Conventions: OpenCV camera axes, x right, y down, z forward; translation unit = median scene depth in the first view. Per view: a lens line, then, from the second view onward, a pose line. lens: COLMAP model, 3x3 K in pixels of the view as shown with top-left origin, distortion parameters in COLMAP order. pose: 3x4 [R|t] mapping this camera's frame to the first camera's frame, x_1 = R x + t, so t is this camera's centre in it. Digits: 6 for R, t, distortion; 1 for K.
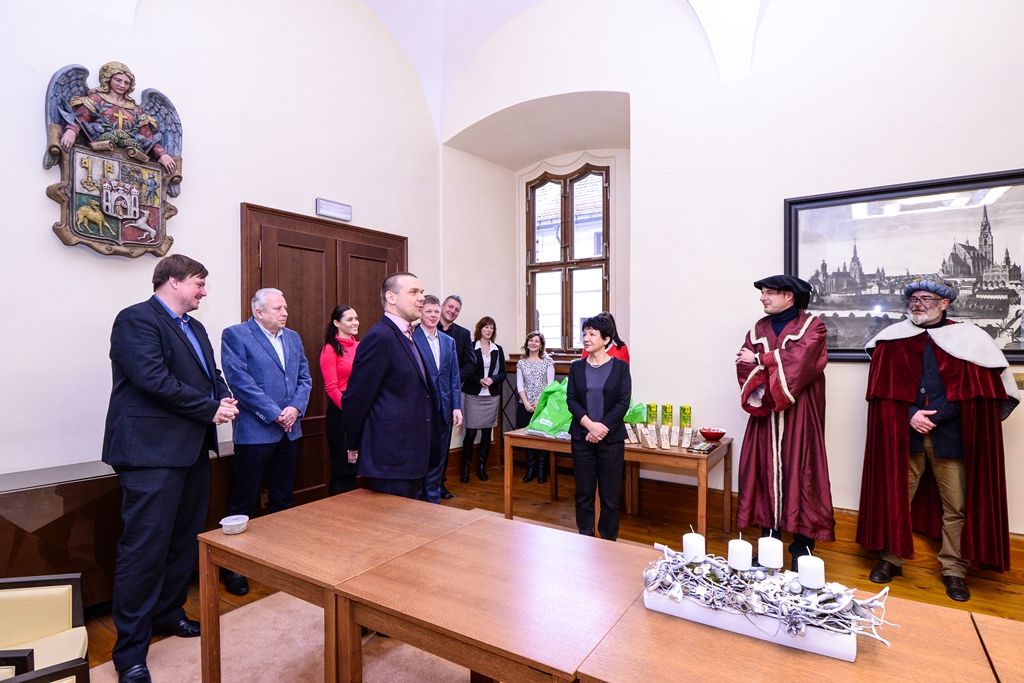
lens RADIAL K [[531.2, 0, 512.0], [0, 531.2, 341.5], [0, 0, 1]] dist [0.001694, -0.019706]
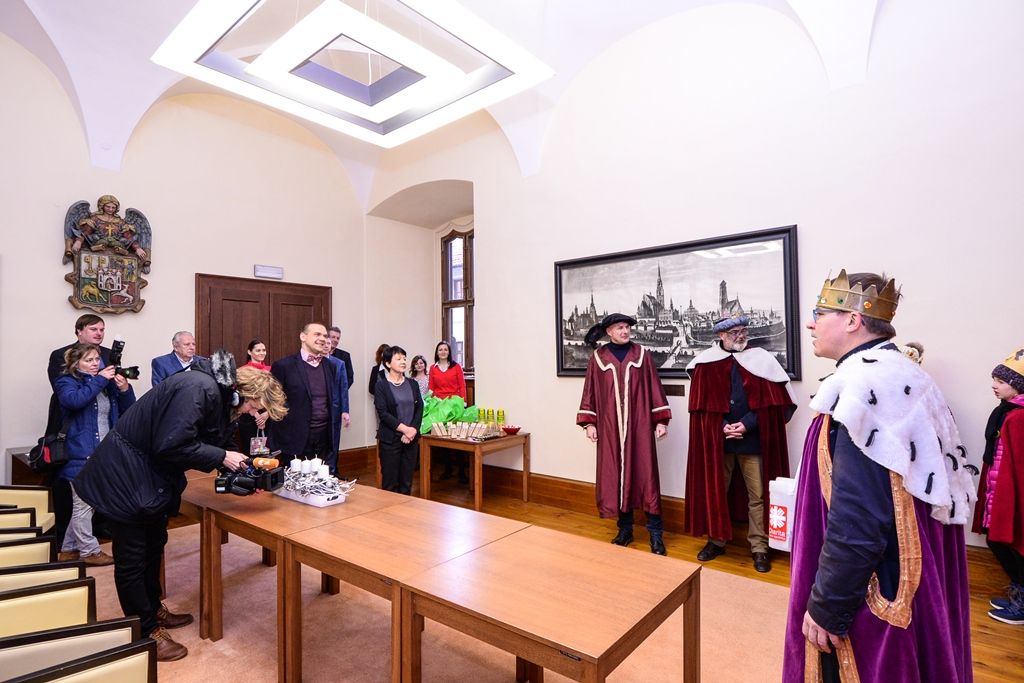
lens RADIAL K [[531.2, 0, 512.0], [0, 531.2, 341.5], [0, 0, 1]] dist [0.001694, -0.019706]
pose [[0.995189, -0.011632, -0.097280, 0.596803], [0.008176, 0.999324, -0.035856, -0.008557], [0.097631, 0.034888, 0.994611, -0.451451]]
